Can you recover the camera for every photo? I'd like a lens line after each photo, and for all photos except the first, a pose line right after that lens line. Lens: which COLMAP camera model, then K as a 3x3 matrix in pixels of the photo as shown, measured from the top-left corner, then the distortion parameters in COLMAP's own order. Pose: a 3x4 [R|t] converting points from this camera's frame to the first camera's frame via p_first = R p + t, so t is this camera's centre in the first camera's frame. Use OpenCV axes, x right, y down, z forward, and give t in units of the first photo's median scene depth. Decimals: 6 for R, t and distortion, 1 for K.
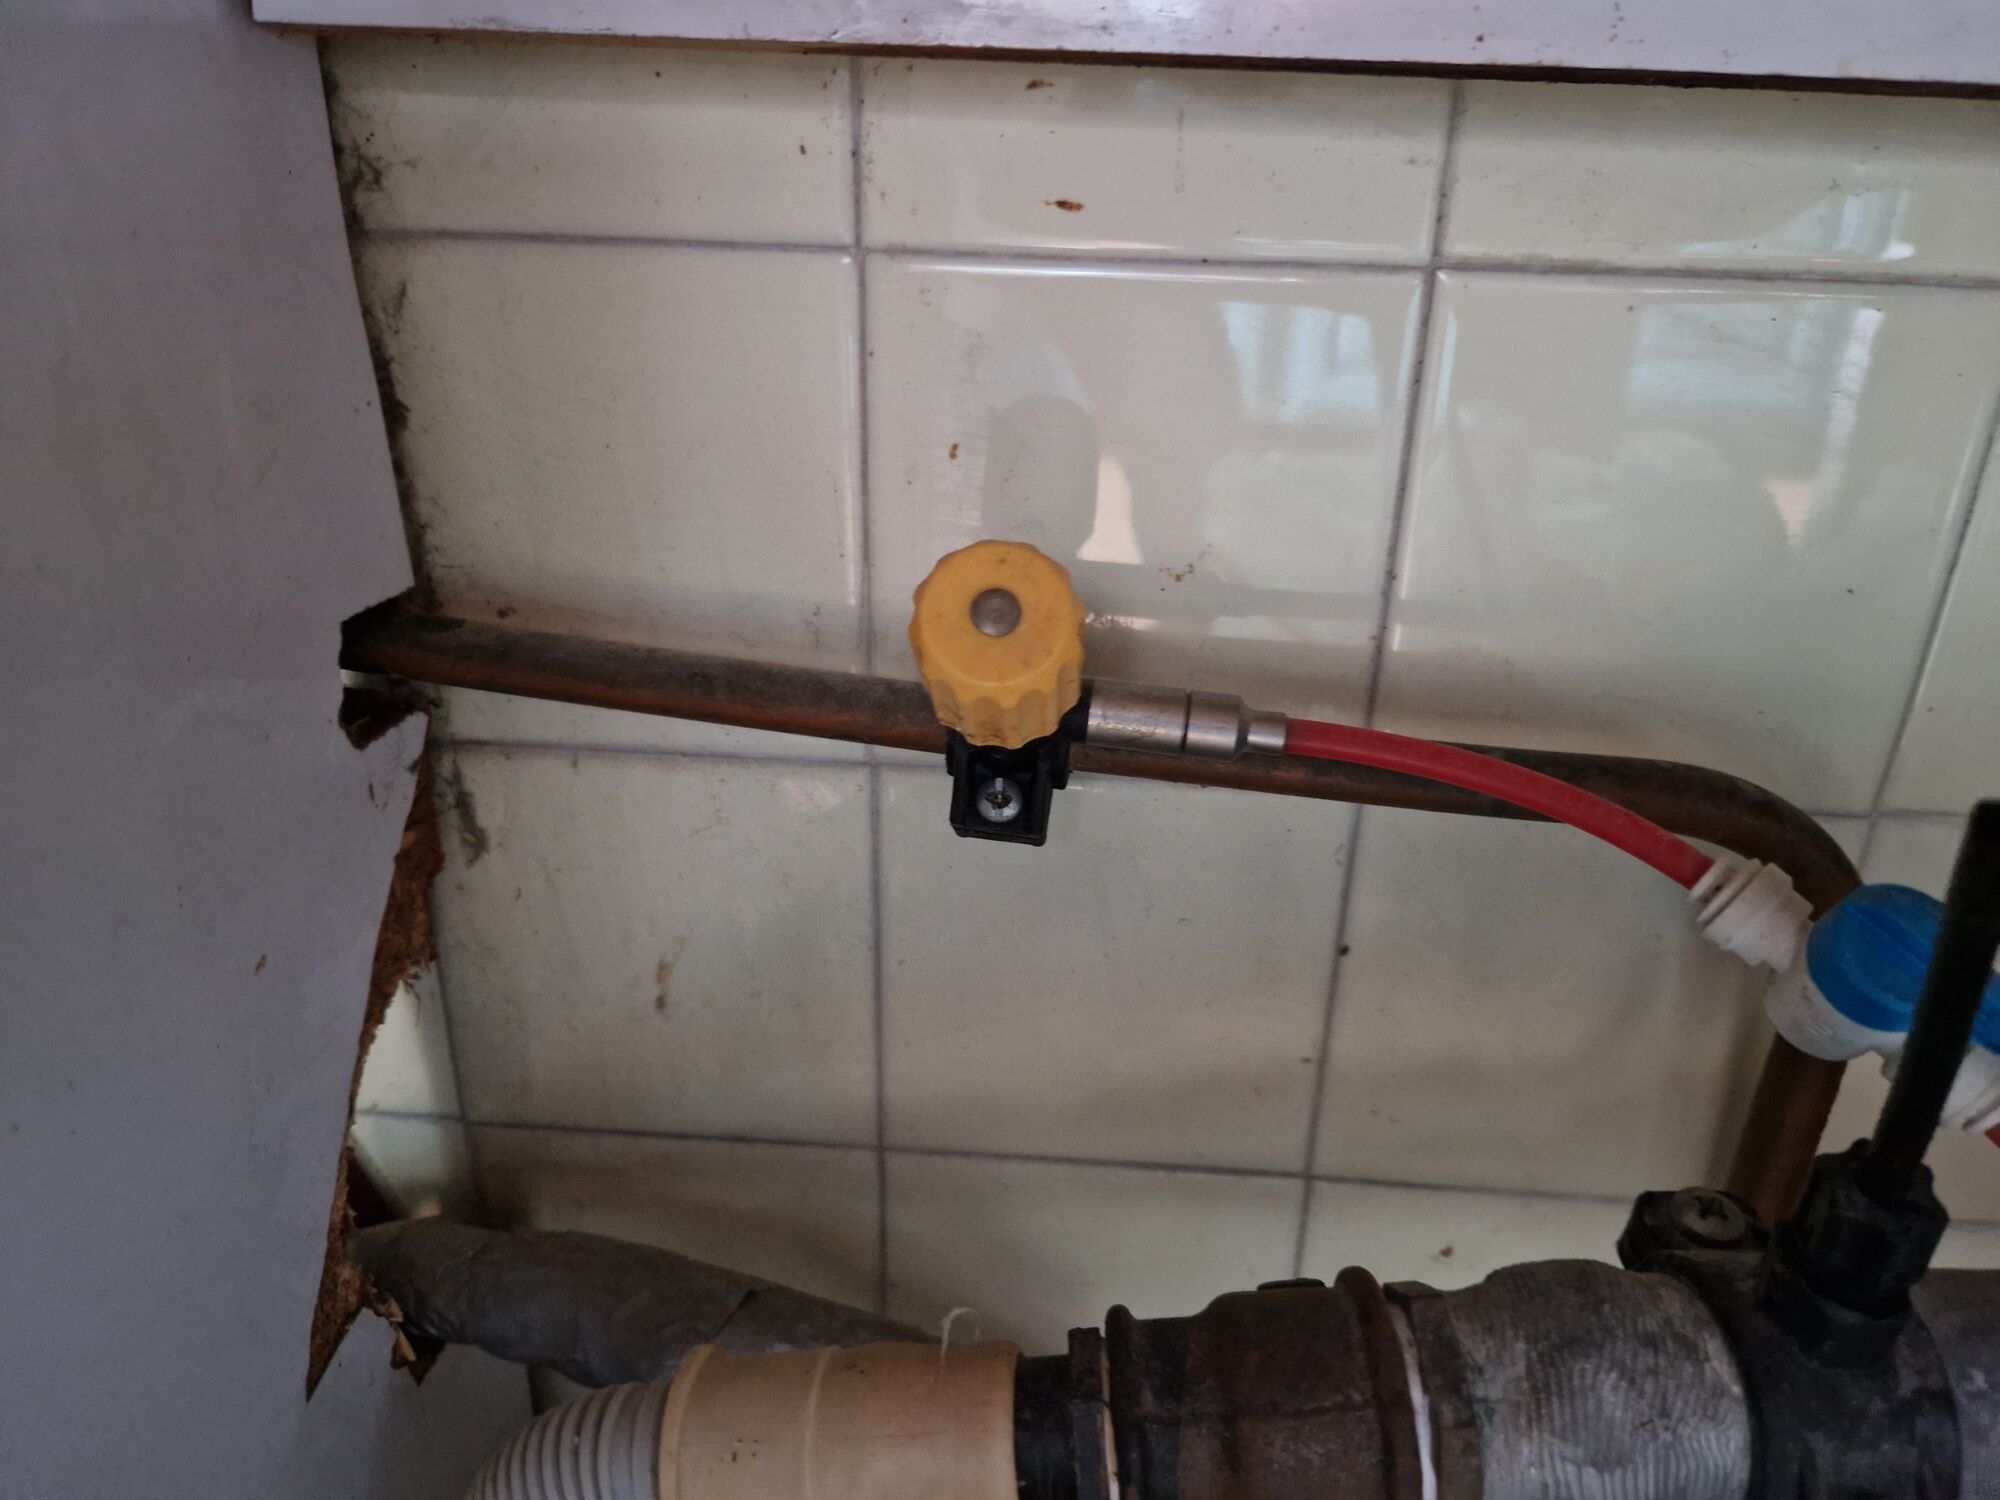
lens RADIAL K [[1362.1, 0, 1000.0], [0, 1362.1, 750.0], [0, 0, 1]] dist [0.035311, -0.033198]
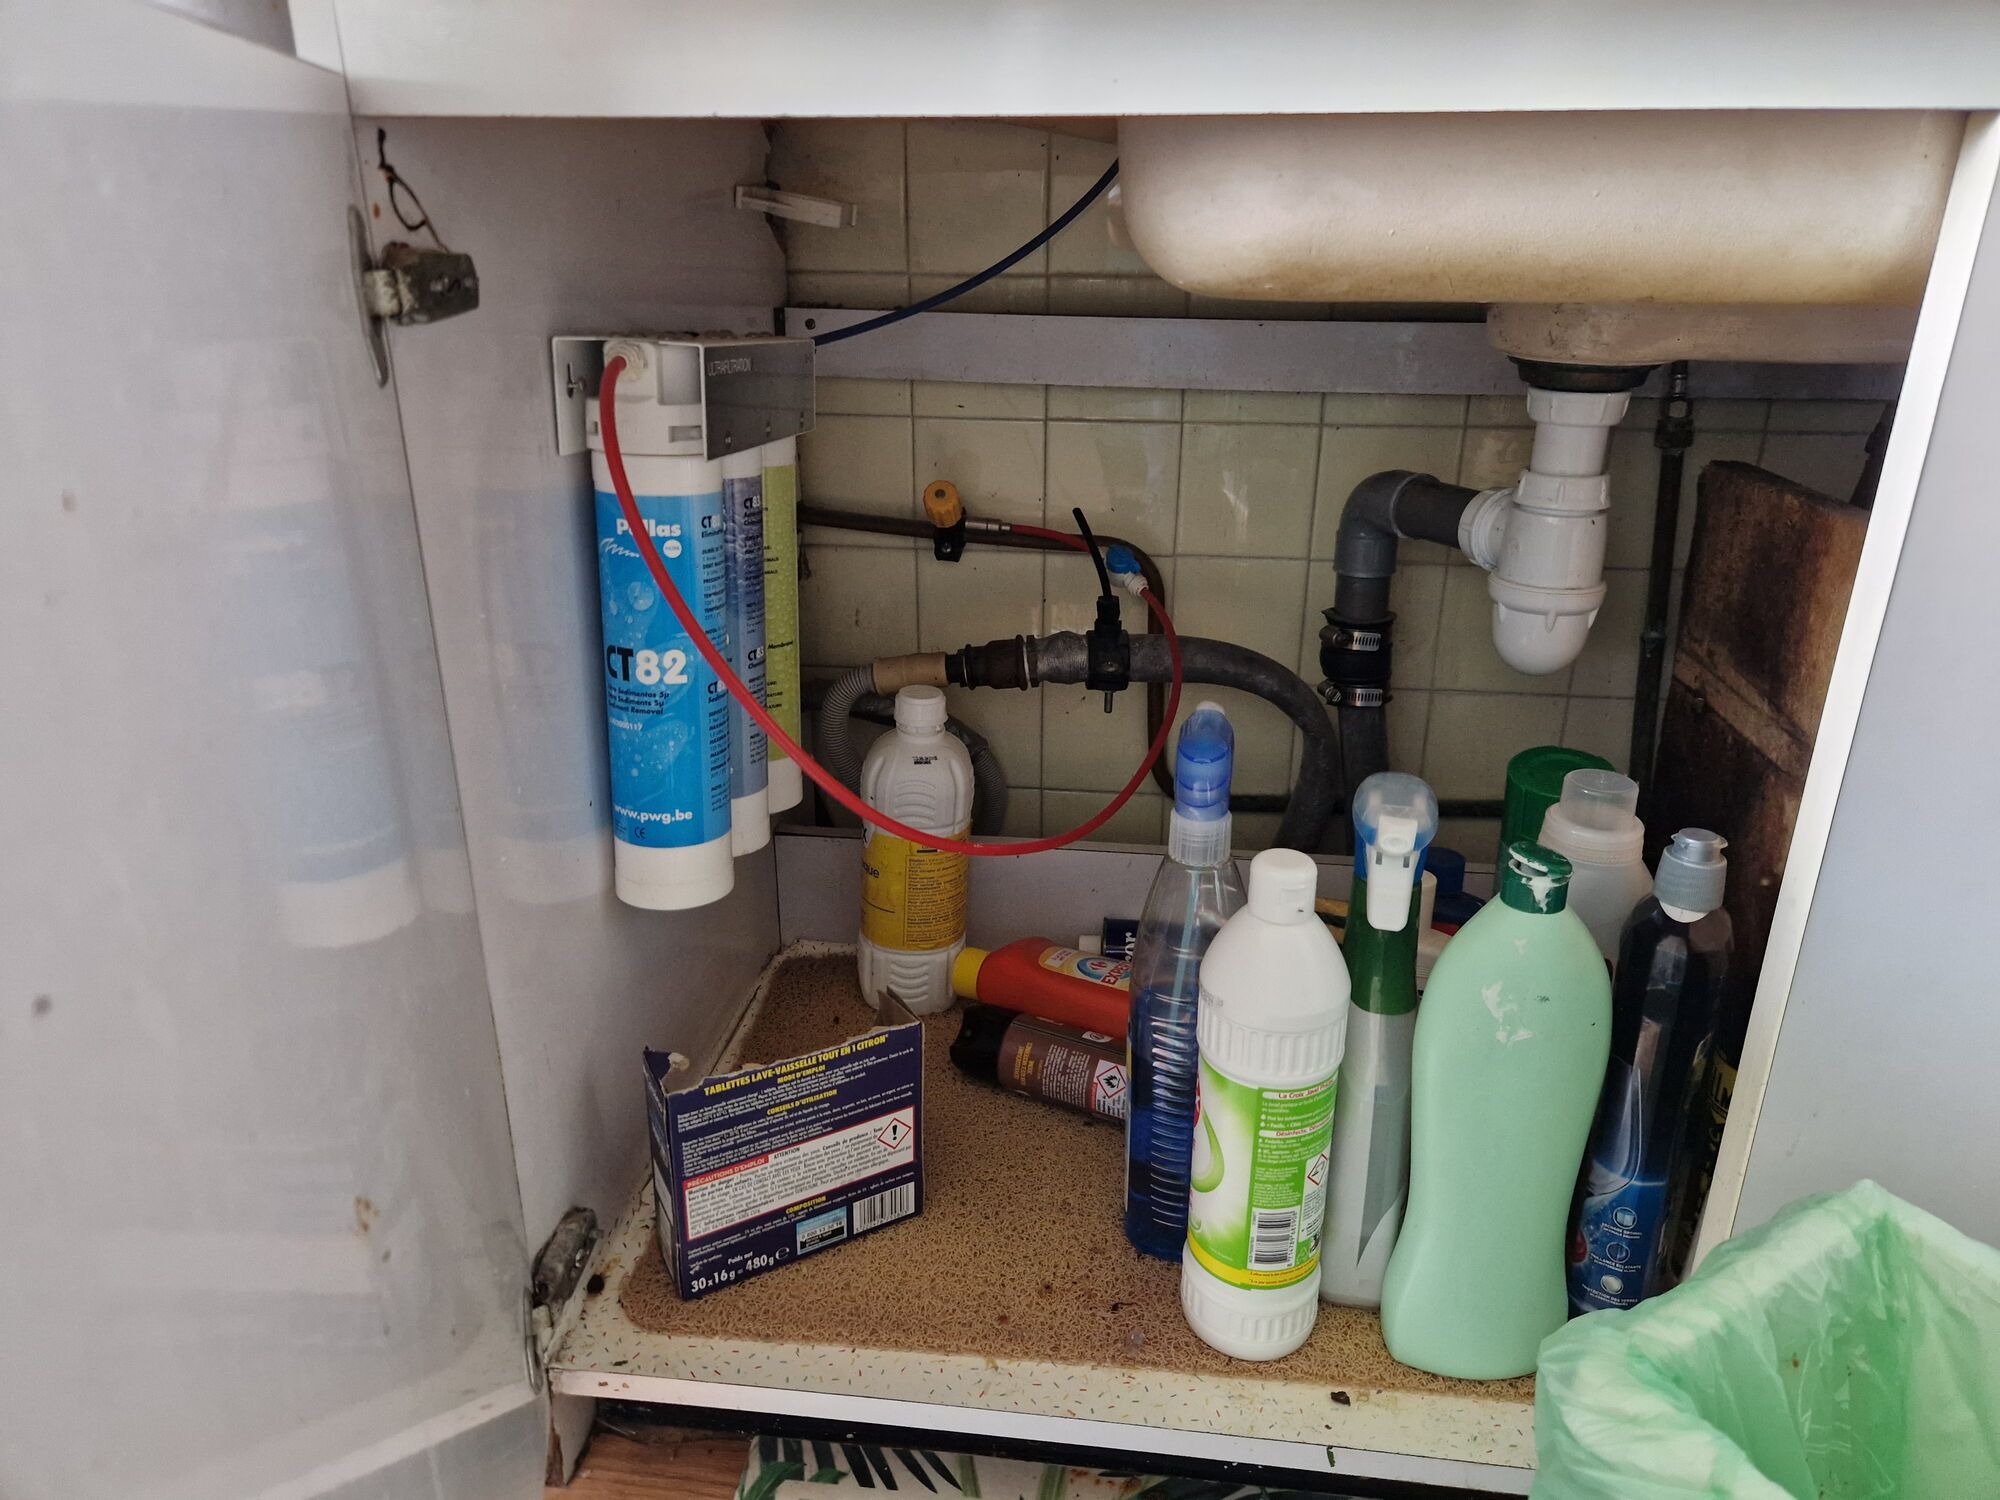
lens RADIAL K [[1362.1, 0, 1000.0], [0, 1362.1, 750.0], [0, 0, 1]] dist [0.035311, -0.033198]
pose [[0.999232, -0.002890, -0.039068, 0.312410], [0.001426, 0.999297, -0.037450, 0.780473], [0.039148, 0.037365, 0.998535, -3.005130]]
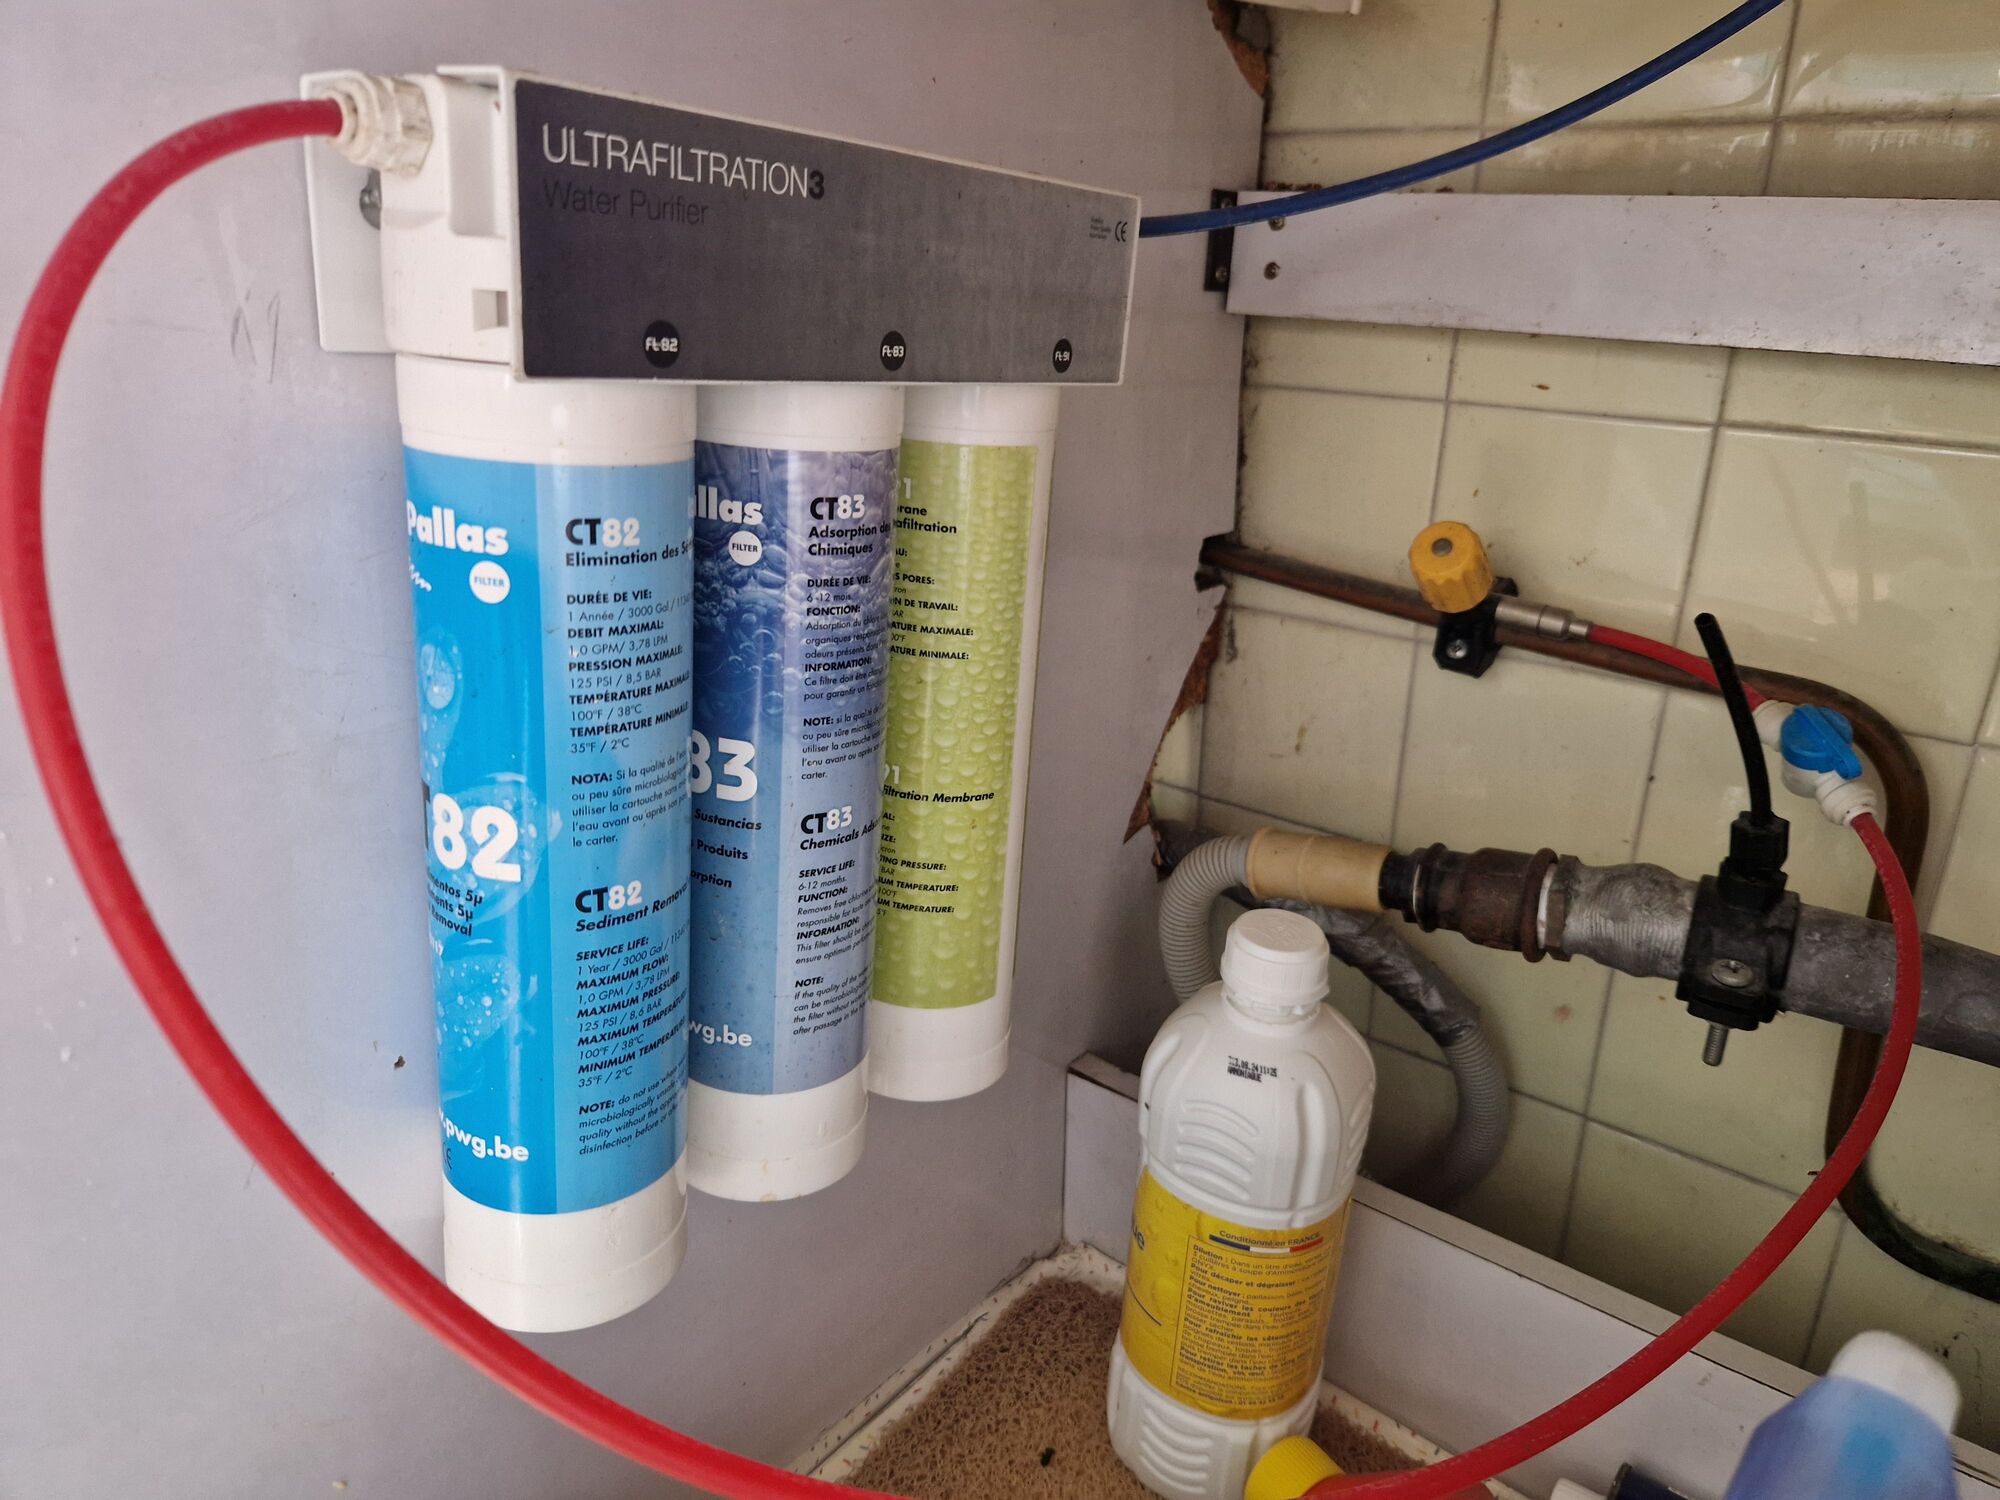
lens RADIAL K [[1362.1, 0, 1000.0], [0, 1362.1, 750.0], [0, 0, 1]] dist [0.035311, -0.033198]
pose [[0.834220, 0.185249, -0.519383, 0.542494], [-0.217769, 0.975999, -0.001664, 0.349774], [0.506609, 0.114494, 0.854540, -1.202005]]
